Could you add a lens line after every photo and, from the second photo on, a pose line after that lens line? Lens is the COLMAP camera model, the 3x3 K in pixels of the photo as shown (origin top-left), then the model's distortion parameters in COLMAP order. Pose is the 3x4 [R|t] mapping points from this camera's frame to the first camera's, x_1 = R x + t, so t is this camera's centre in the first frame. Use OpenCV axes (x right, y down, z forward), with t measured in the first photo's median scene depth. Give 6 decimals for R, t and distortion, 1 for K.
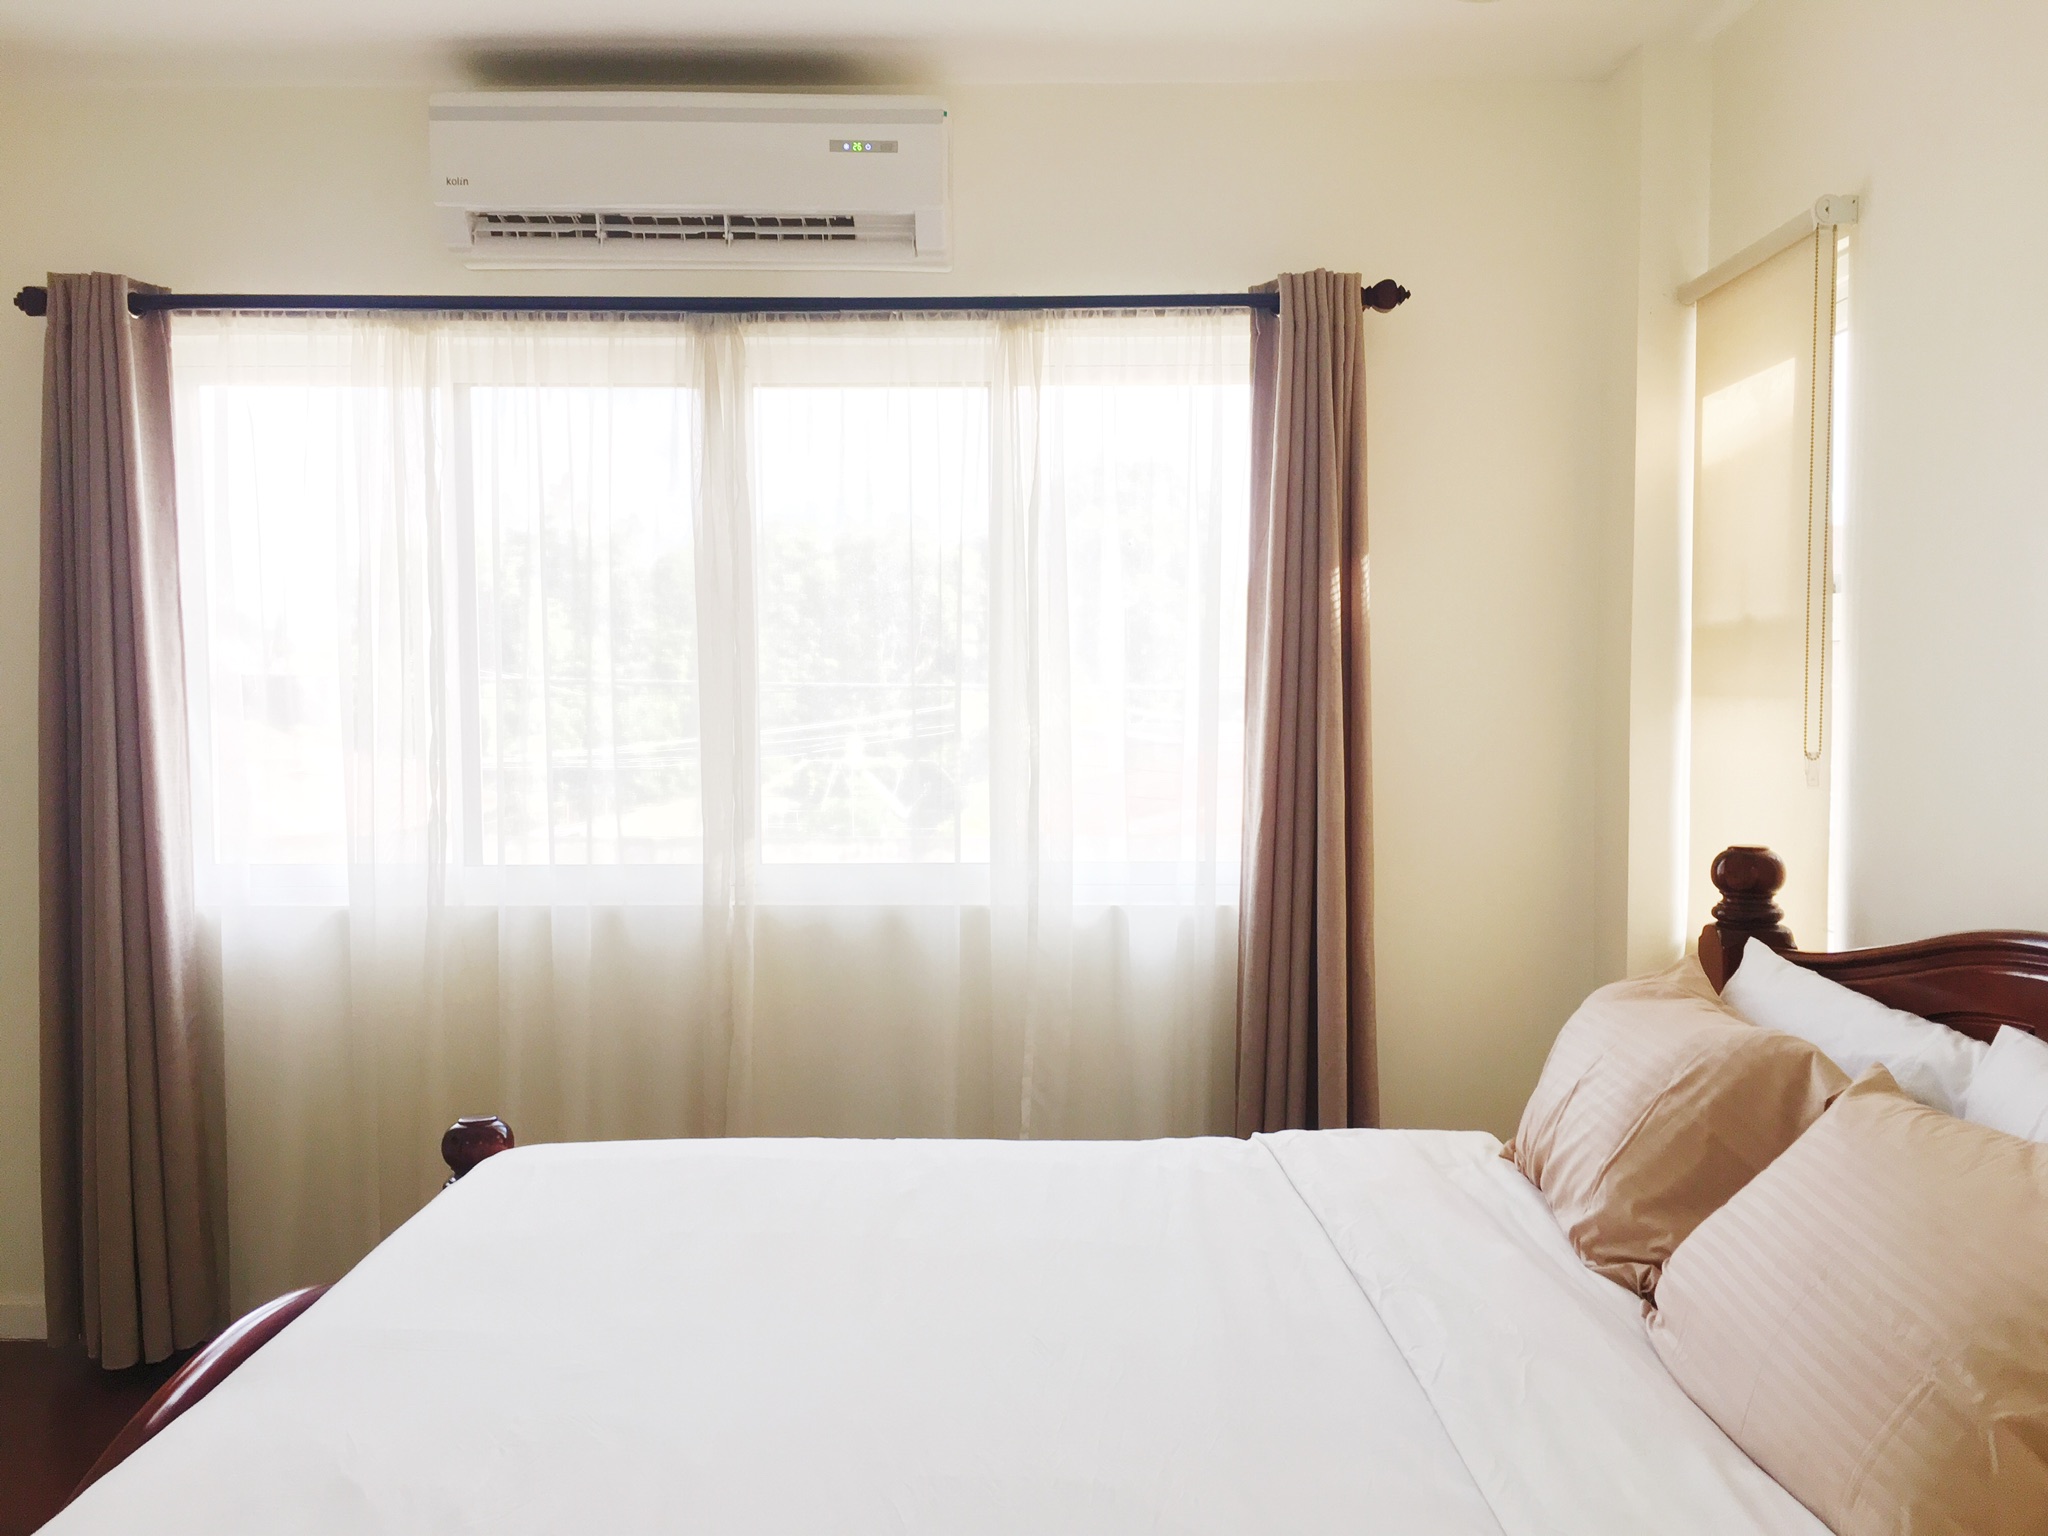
lens RADIAL K [[1725.3, 0, 1035.0], [0, 1725.3, 770.9], [0, 0, 1]] dist [0.048017, -0.027750]
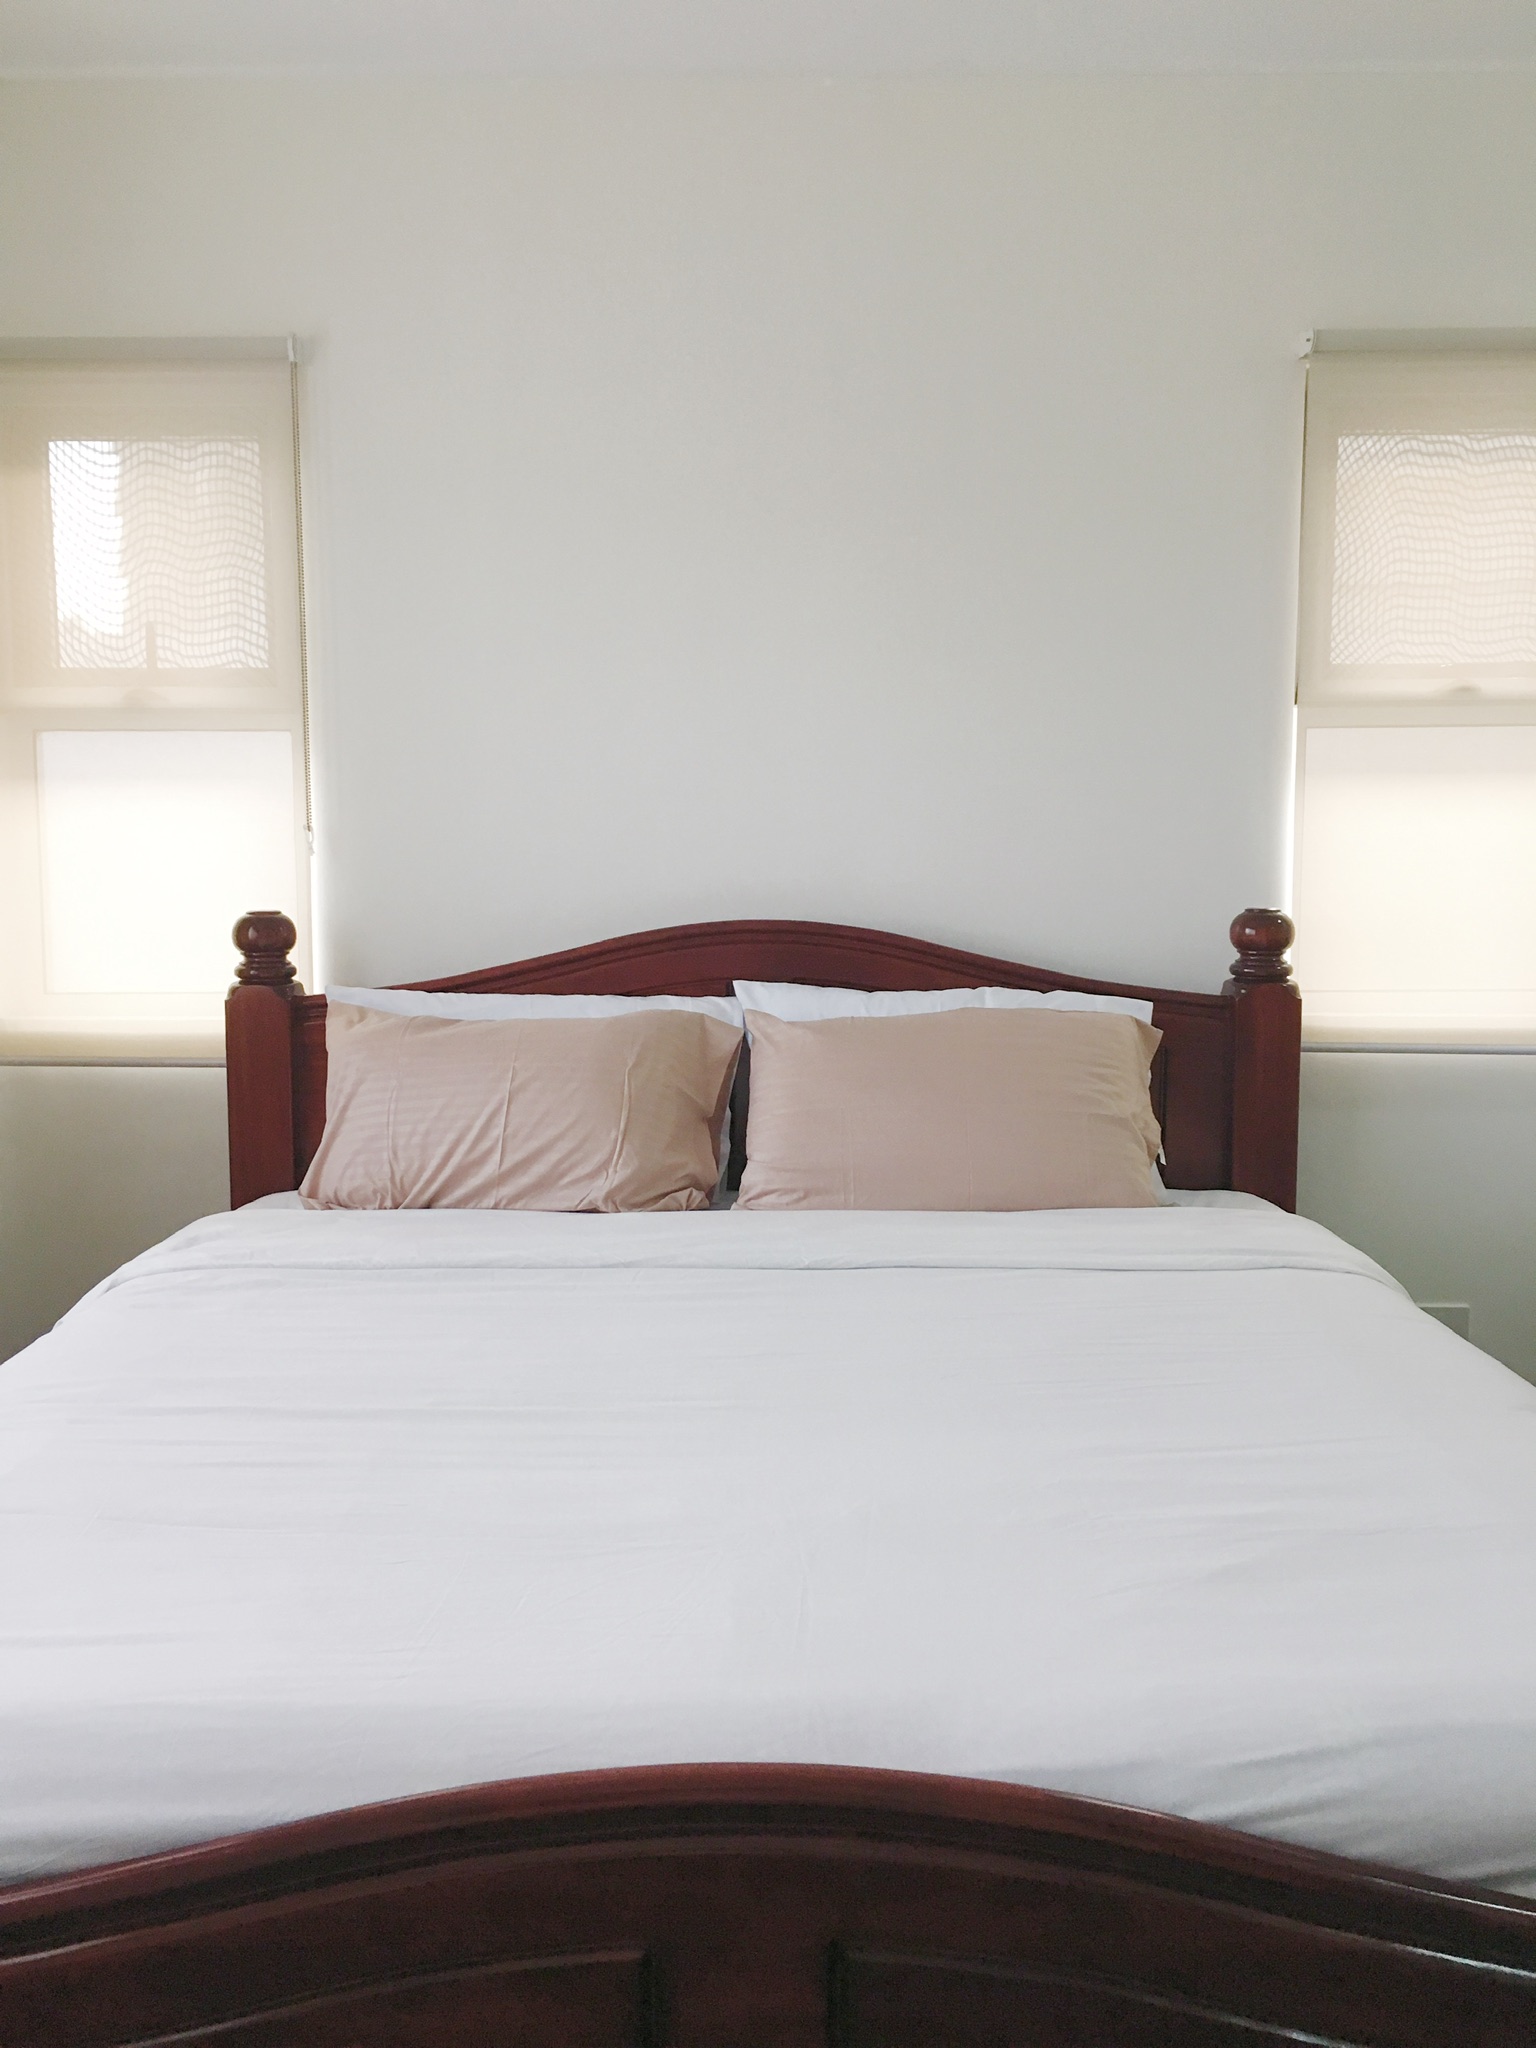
lens RADIAL K [[1725.3, 0, 768.5], [0, 1725.3, 1021.6], [0, 0, 1]] dist [0.048017, -0.027750]
pose [[0.000980, -0.096576, 0.995325, -0.575688], [0.053870, 0.993885, 0.096383, 0.020352], [-0.998547, 0.053524, 0.006177, 0.563632]]
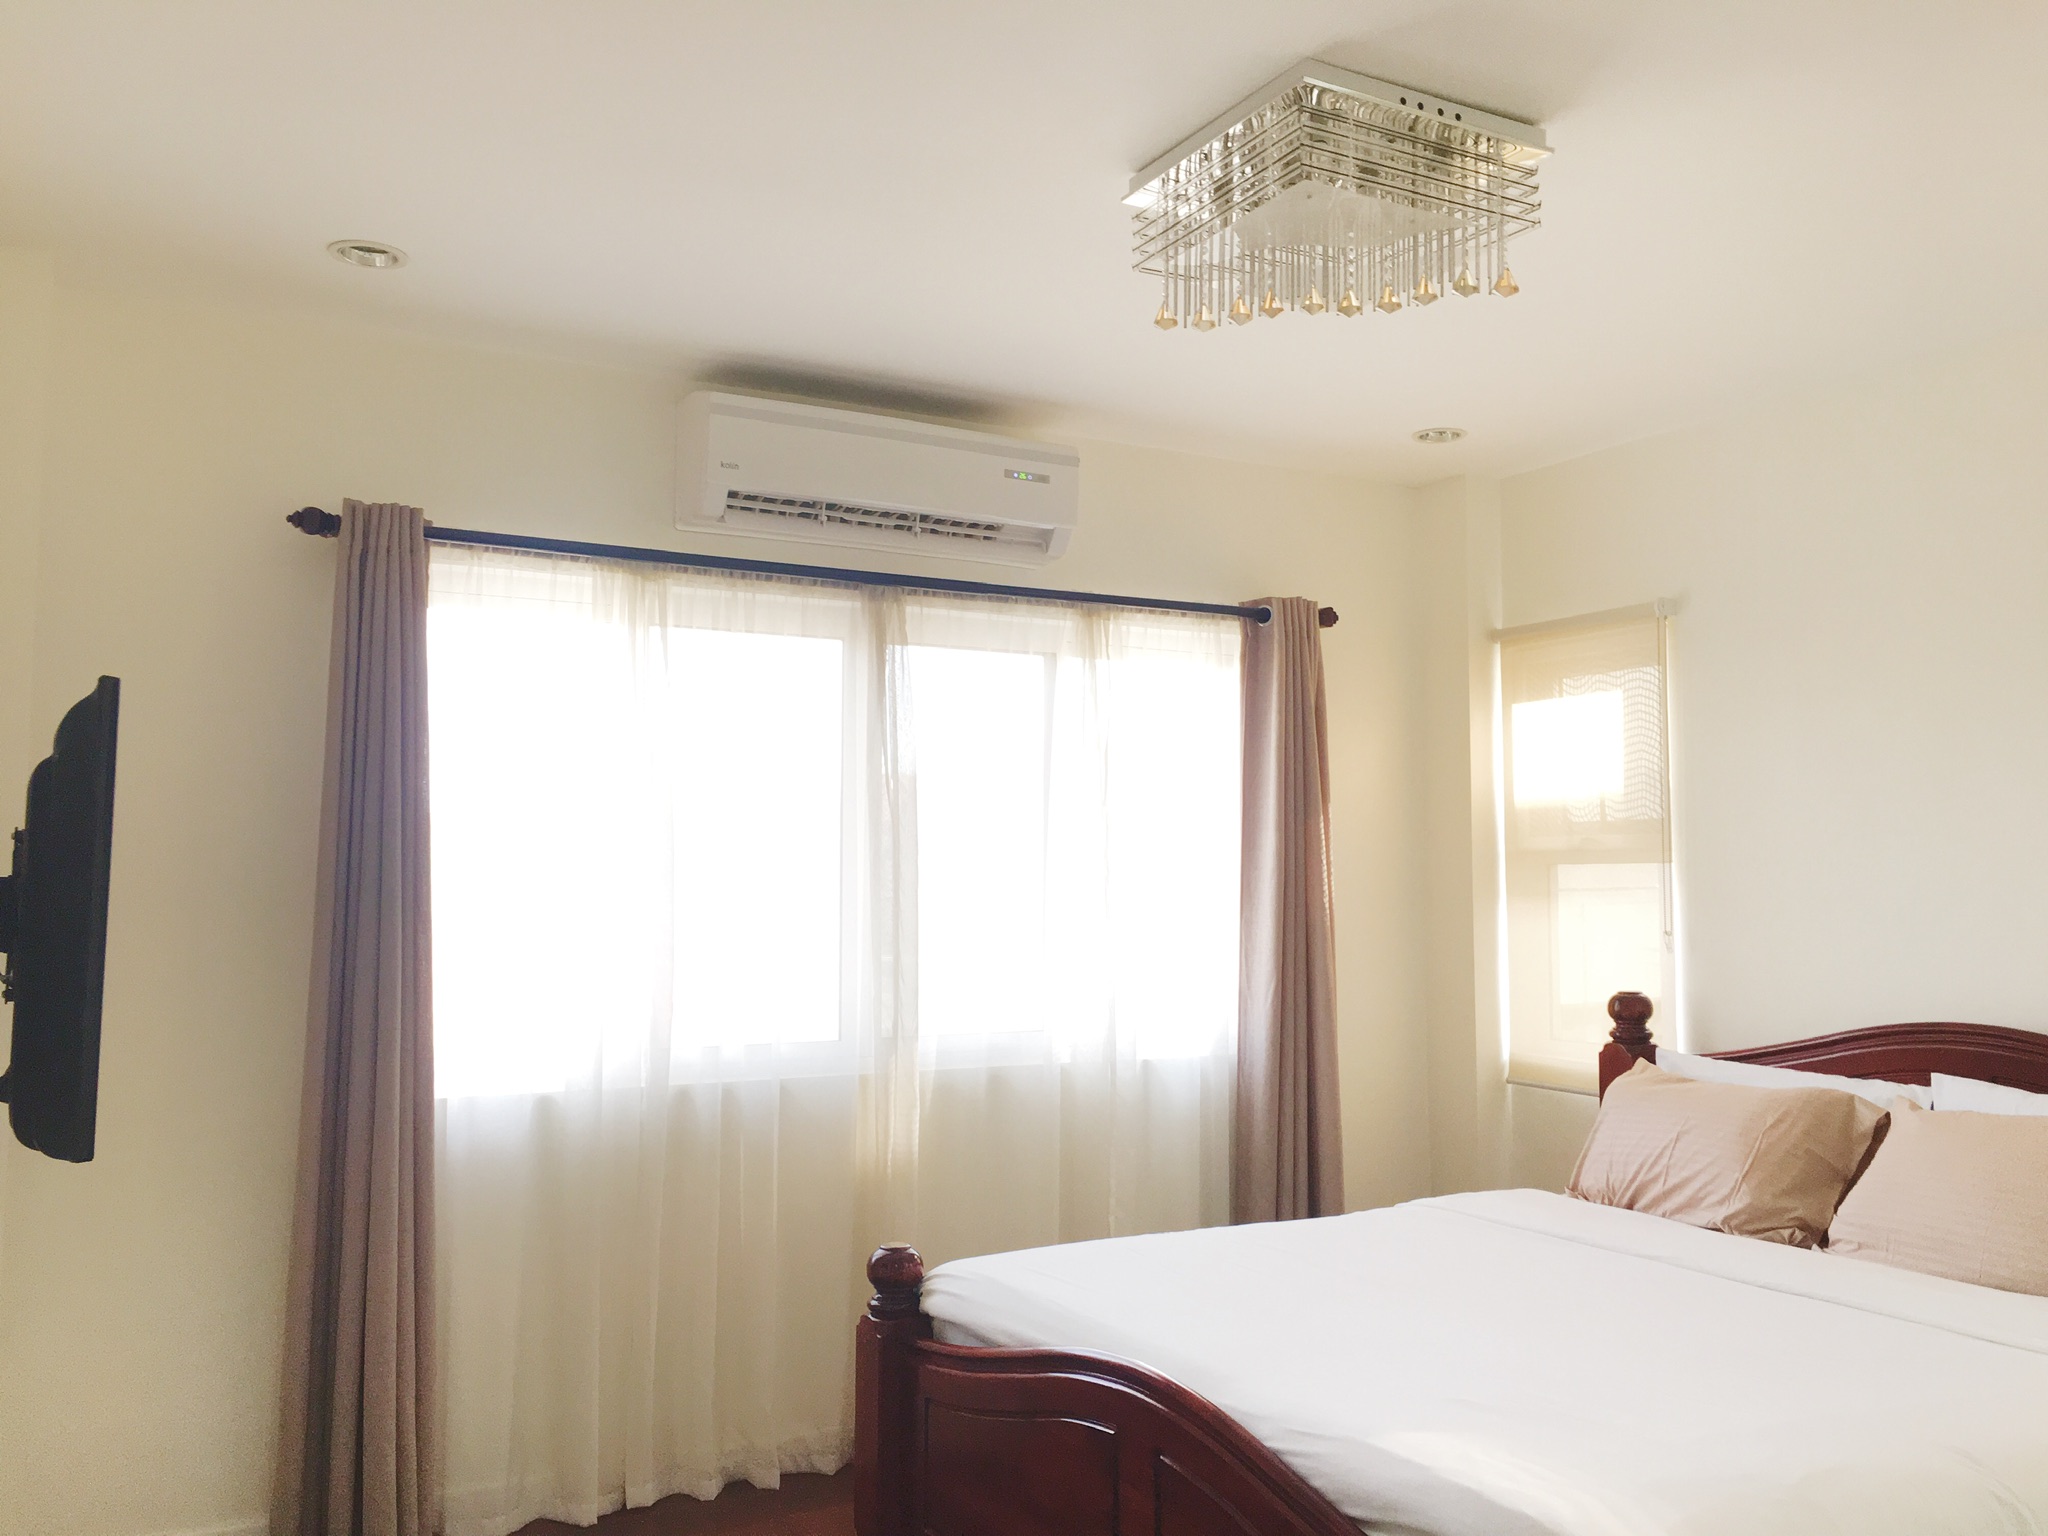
lens RADIAL K [[1725.3, 0, 1015.3], [0, 1725.3, 769.9], [0, 0, 1]] dist [0.048017, -0.027750]
pose [[0.872518, 0.036191, 0.487239, -0.710402], [0.022837, 0.993142, -0.114664, 0.009477], [-0.488047, 0.111174, 0.865708, -0.097856]]
